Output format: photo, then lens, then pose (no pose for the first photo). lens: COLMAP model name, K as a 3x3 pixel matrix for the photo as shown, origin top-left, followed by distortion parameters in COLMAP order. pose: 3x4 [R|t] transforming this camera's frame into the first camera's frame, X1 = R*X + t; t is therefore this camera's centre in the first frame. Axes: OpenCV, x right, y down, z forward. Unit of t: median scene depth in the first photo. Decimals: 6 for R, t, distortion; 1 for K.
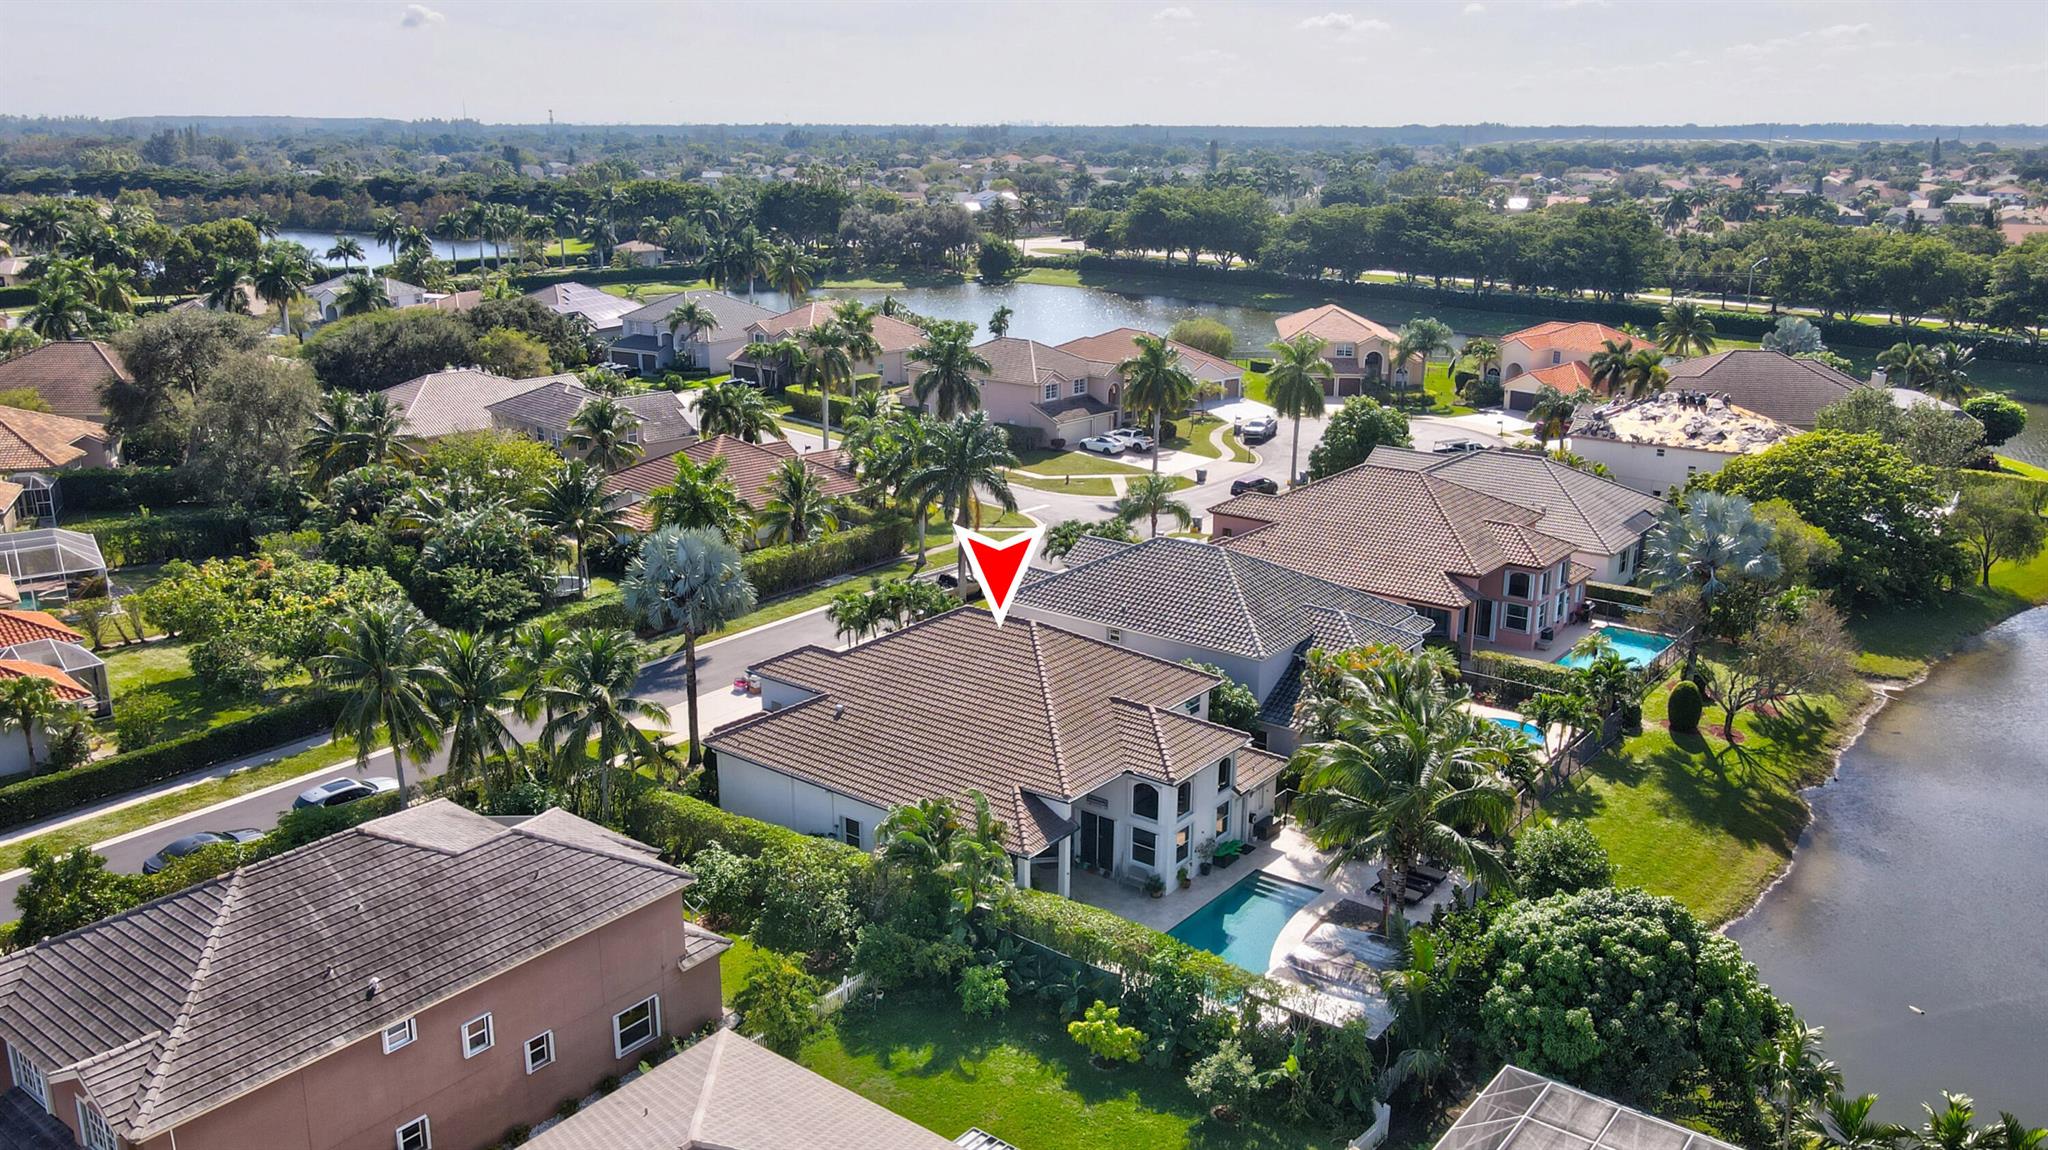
lens RADIAL K [[1534.2, 0, 1024.0], [0, 1534.2, 575.0], [0, 0, 1]] dist [-0.007992, 0.064228]
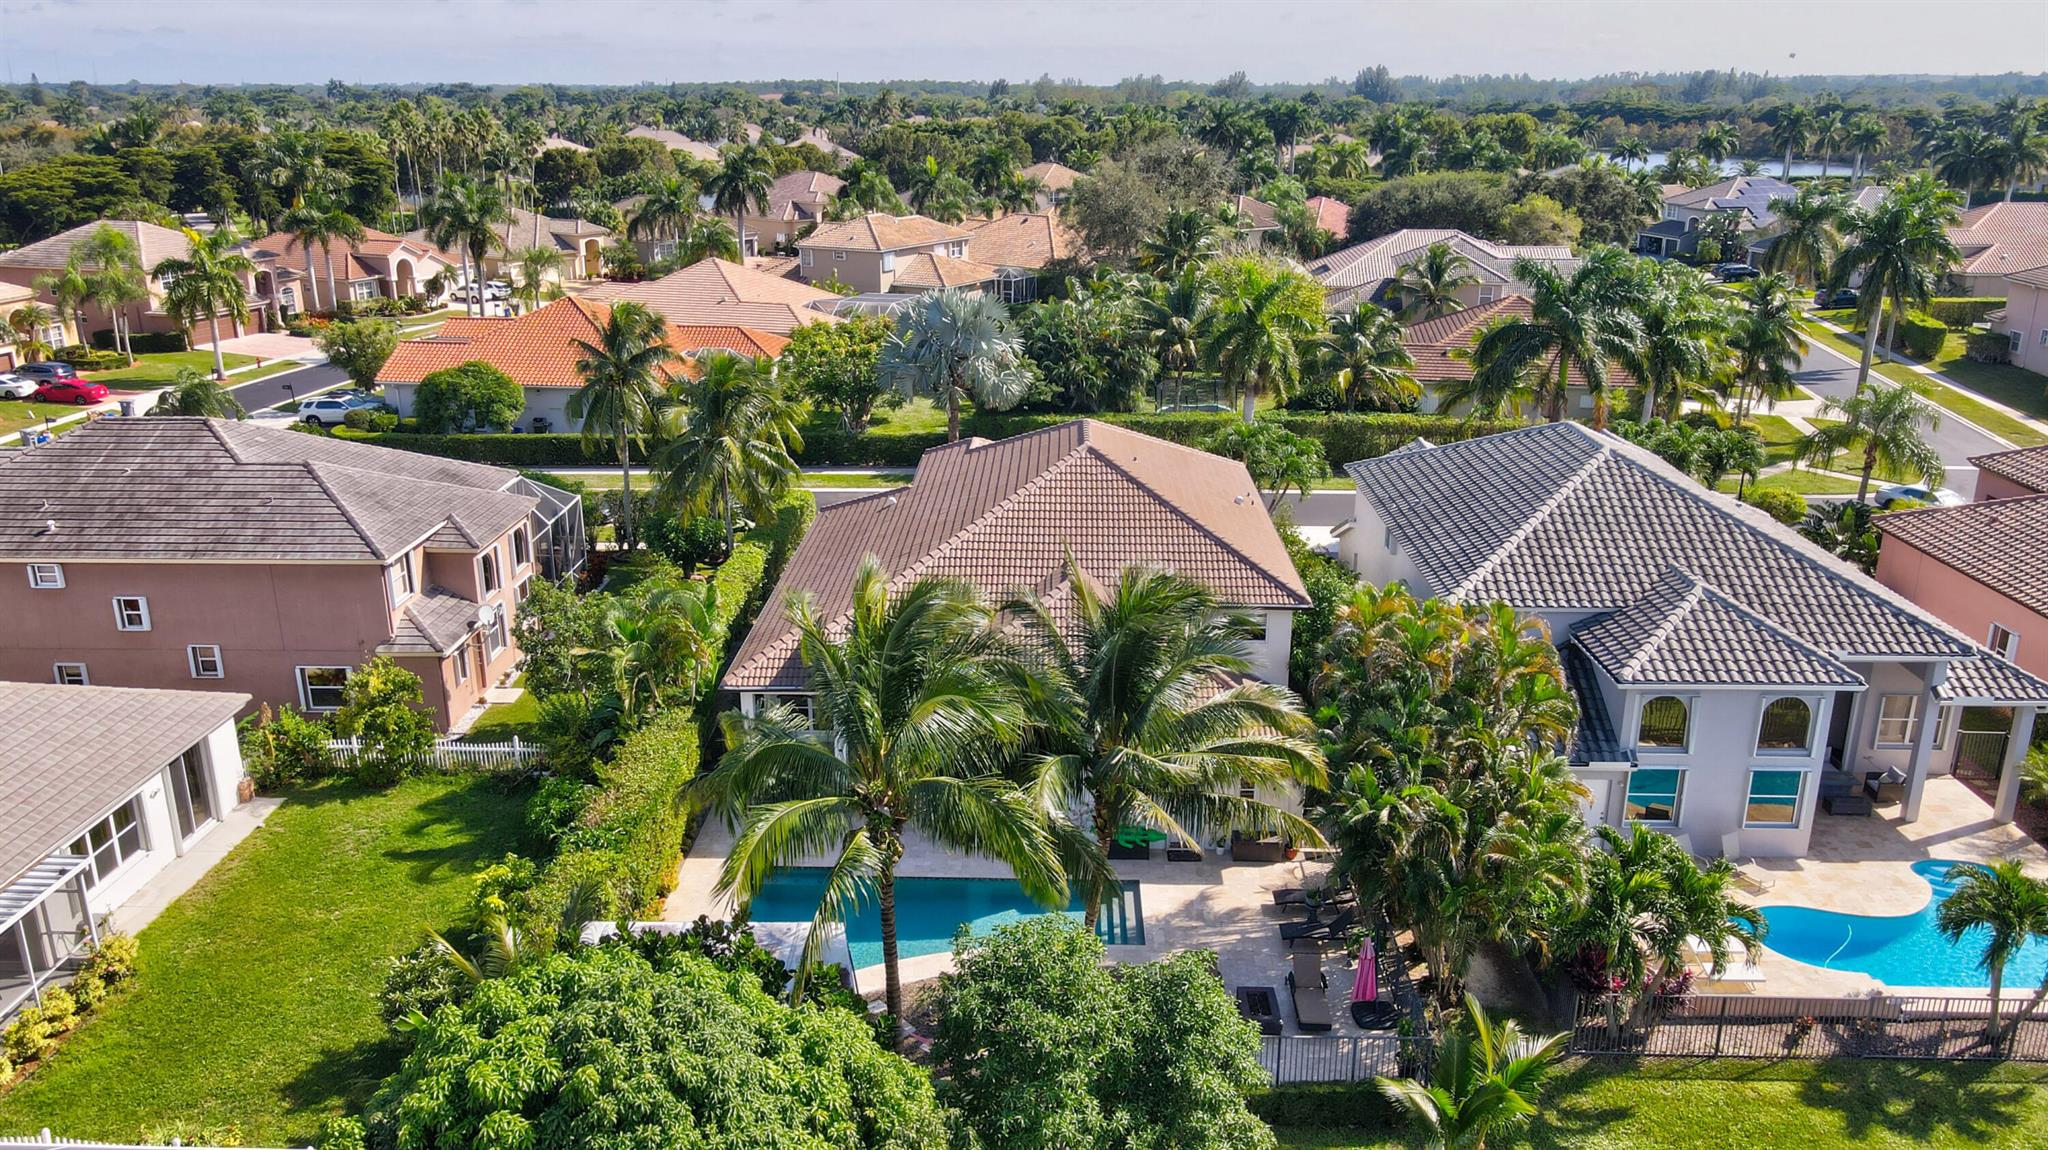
lens RADIAL K [[1534.2, 0, 1024.0], [0, 1534.2, 575.0], [0, 0, 1]] dist [-0.007992, 0.064228]
pose [[0.586676, 0.230429, -0.776346, 0.476837], [-0.220524, 0.967893, 0.120634, 0.011501], [0.779218, 0.100429, 0.618655, 0.499519]]
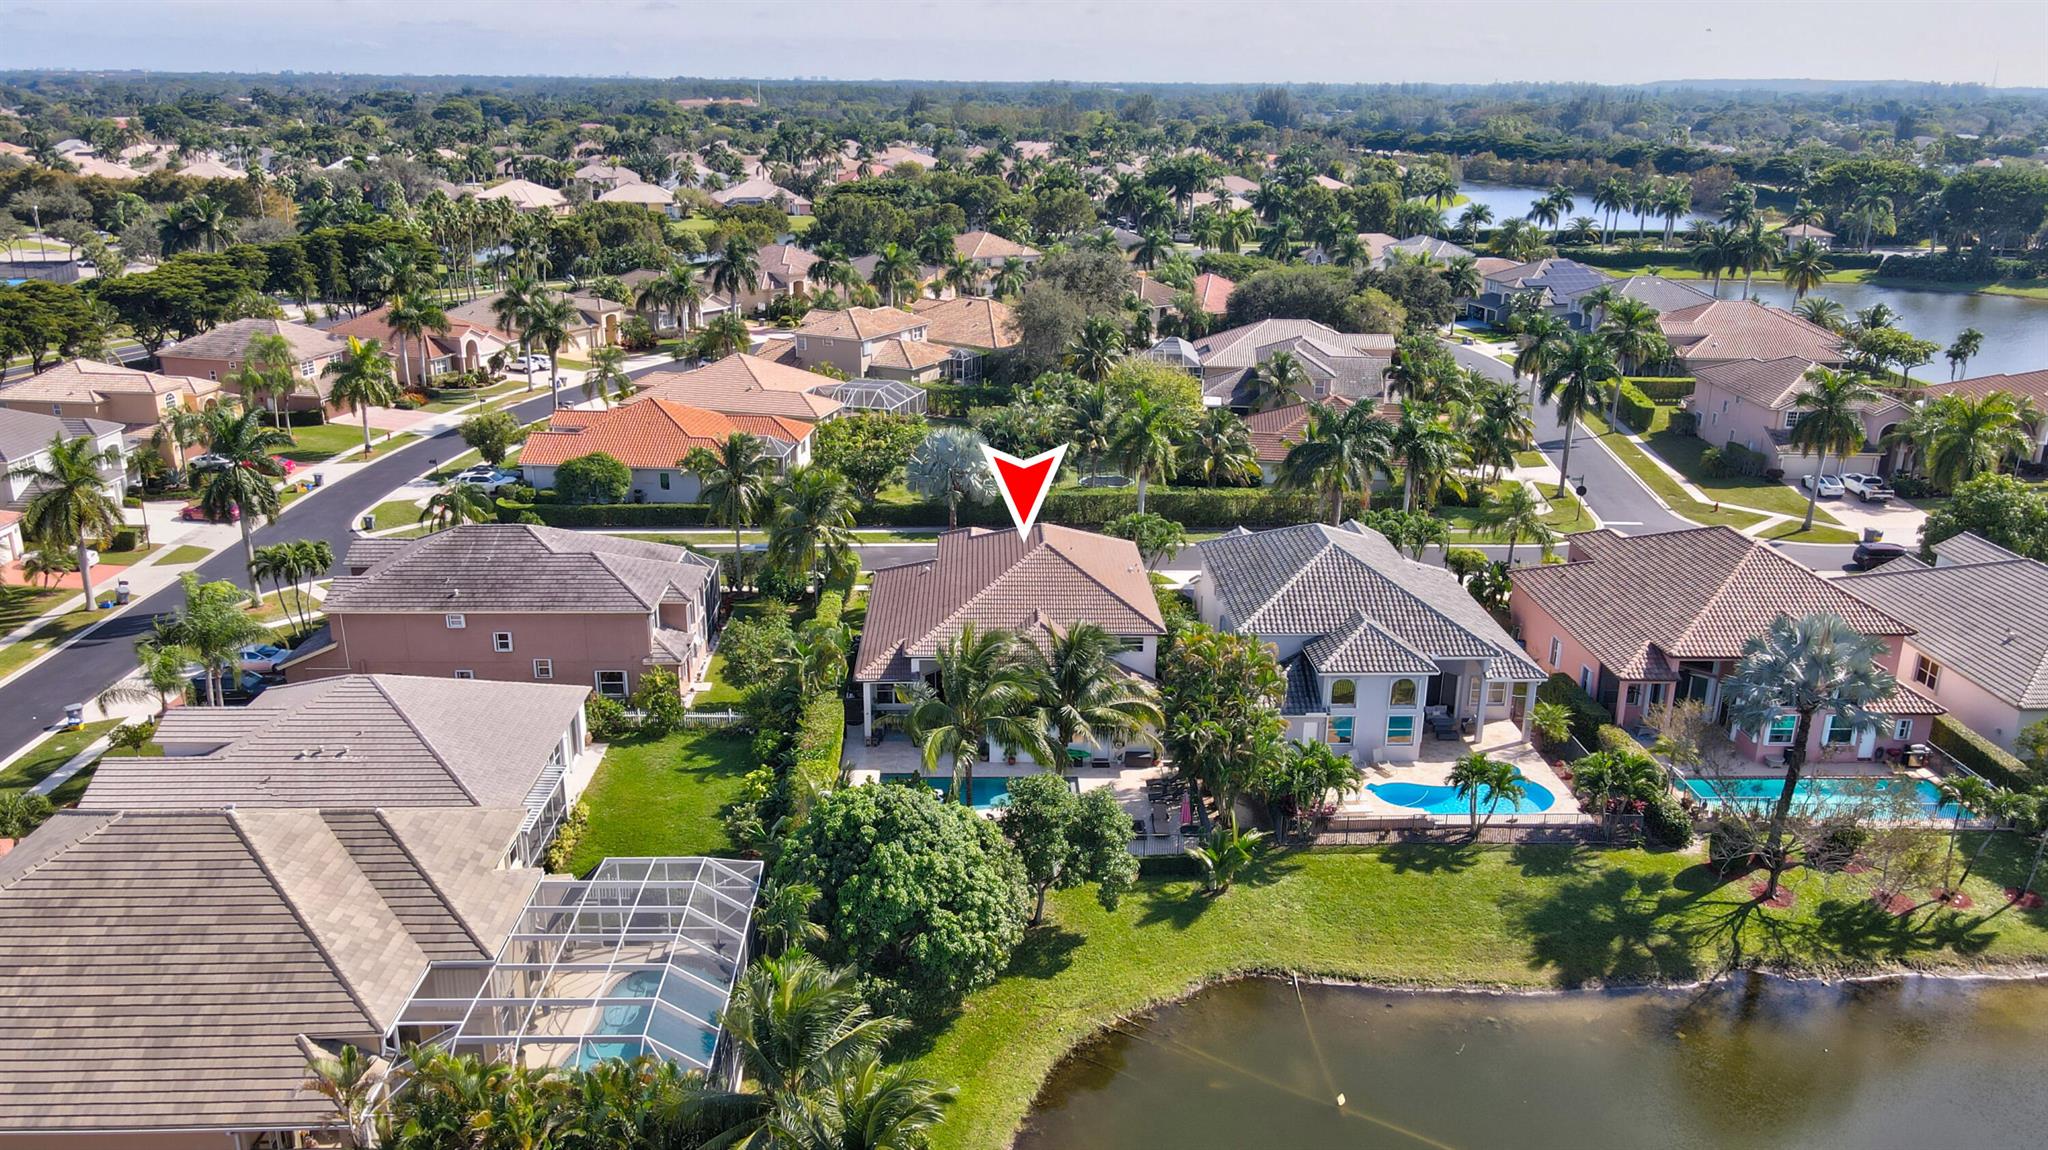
lens RADIAL K [[1534.2, 0, 1024.0], [0, 1534.2, 575.0], [0, 0, 1]] dist [-0.007992, 0.064228]
pose [[0.630475, 0.229660, -0.741457, 0.807752], [-0.220010, 0.968926, 0.113038, -0.067408], [0.744377, 0.091860, 0.661411, 0.163626]]
